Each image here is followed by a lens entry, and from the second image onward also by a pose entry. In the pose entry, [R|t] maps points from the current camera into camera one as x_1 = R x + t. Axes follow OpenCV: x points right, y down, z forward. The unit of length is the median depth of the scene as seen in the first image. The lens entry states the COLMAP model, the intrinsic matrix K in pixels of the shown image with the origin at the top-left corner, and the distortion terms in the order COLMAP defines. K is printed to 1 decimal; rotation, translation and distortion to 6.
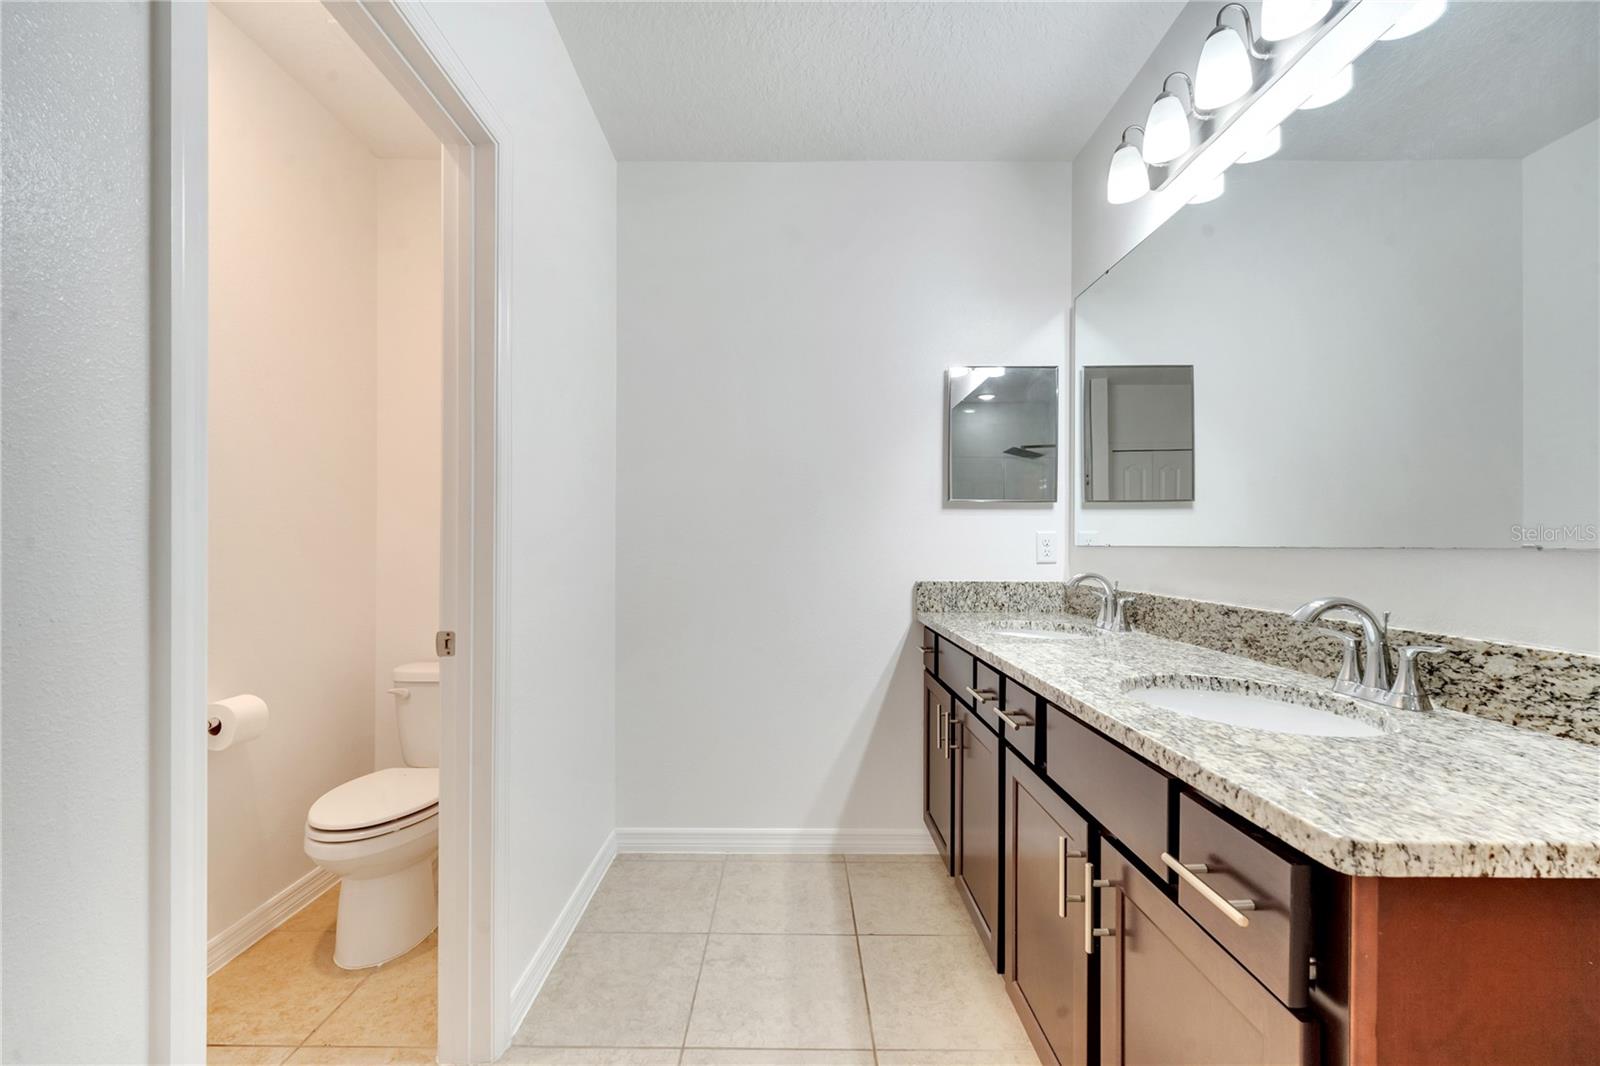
lens RADIAL K [[649.6, 0, 795.2], [0, 649.6, 545.8], [0, 0, 1]] dist [0.004279, -0.001367]
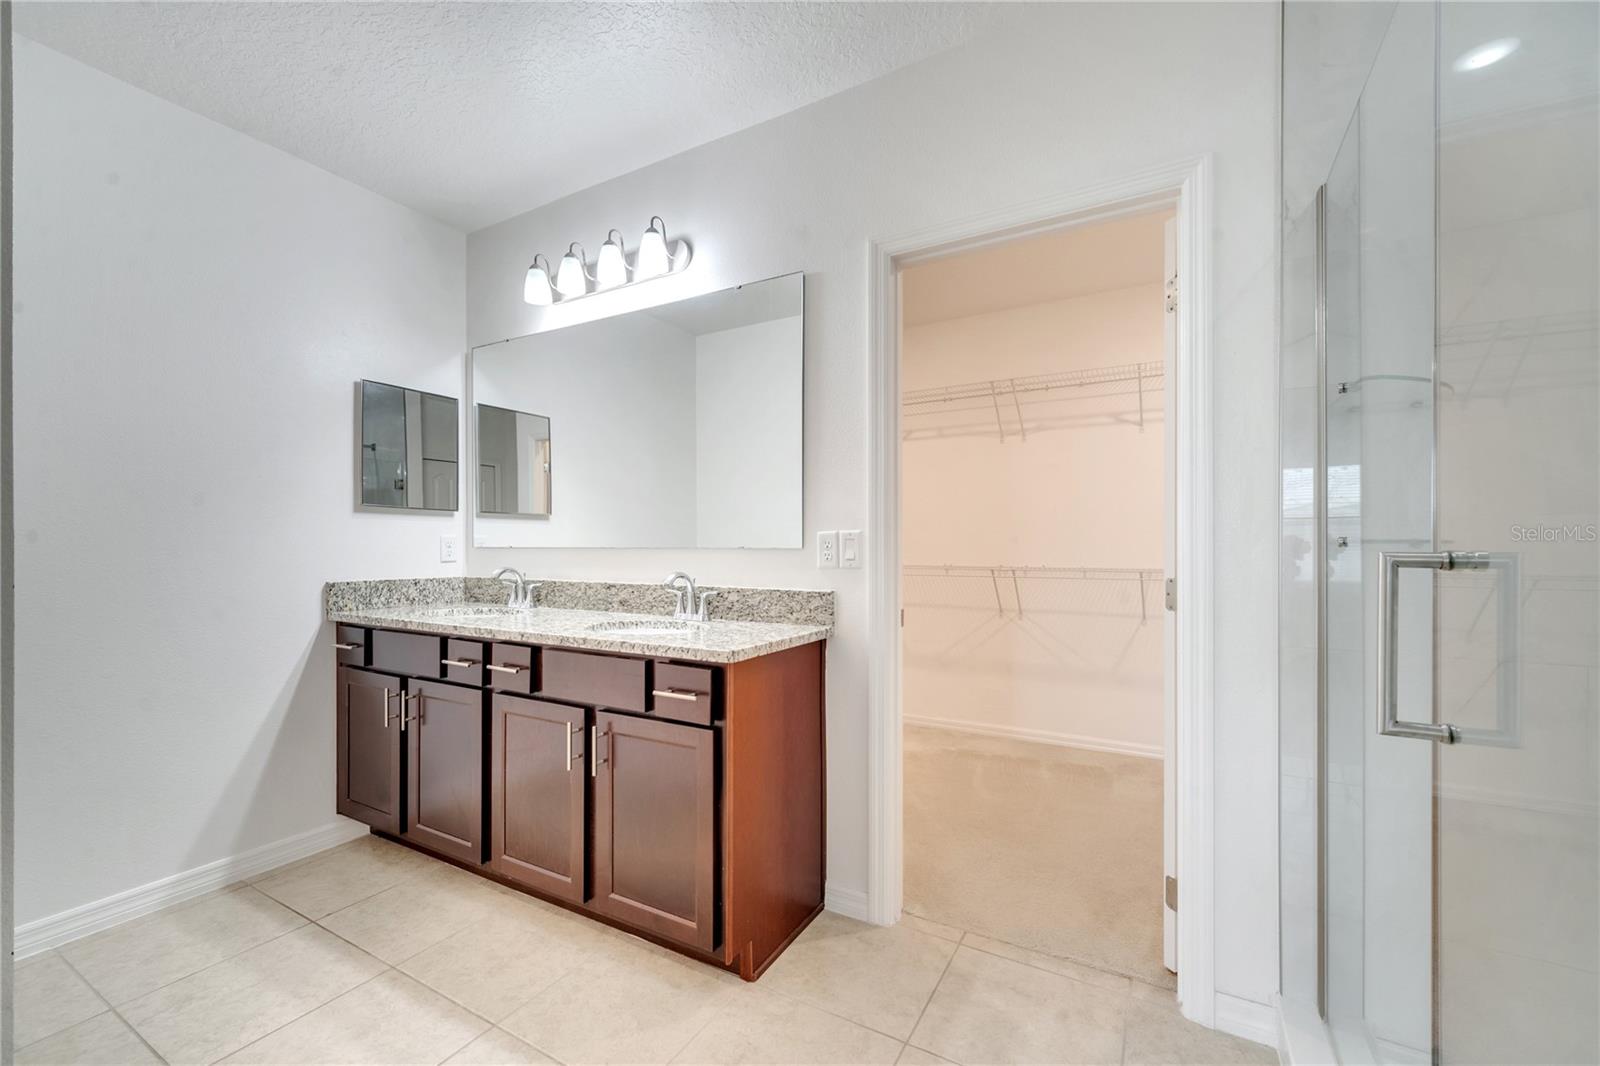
lens RADIAL K [[649.6, 0, 805.5], [0, 649.6, 545.4], [0, 0, 1]] dist [0.004279, -0.001367]
pose [[0.482026, -0.000493, 0.876157, -0.460913], [0.001899, 0.999998, -0.000482, -0.002279], [-0.876155, 0.001896, 0.482026, -0.203206]]
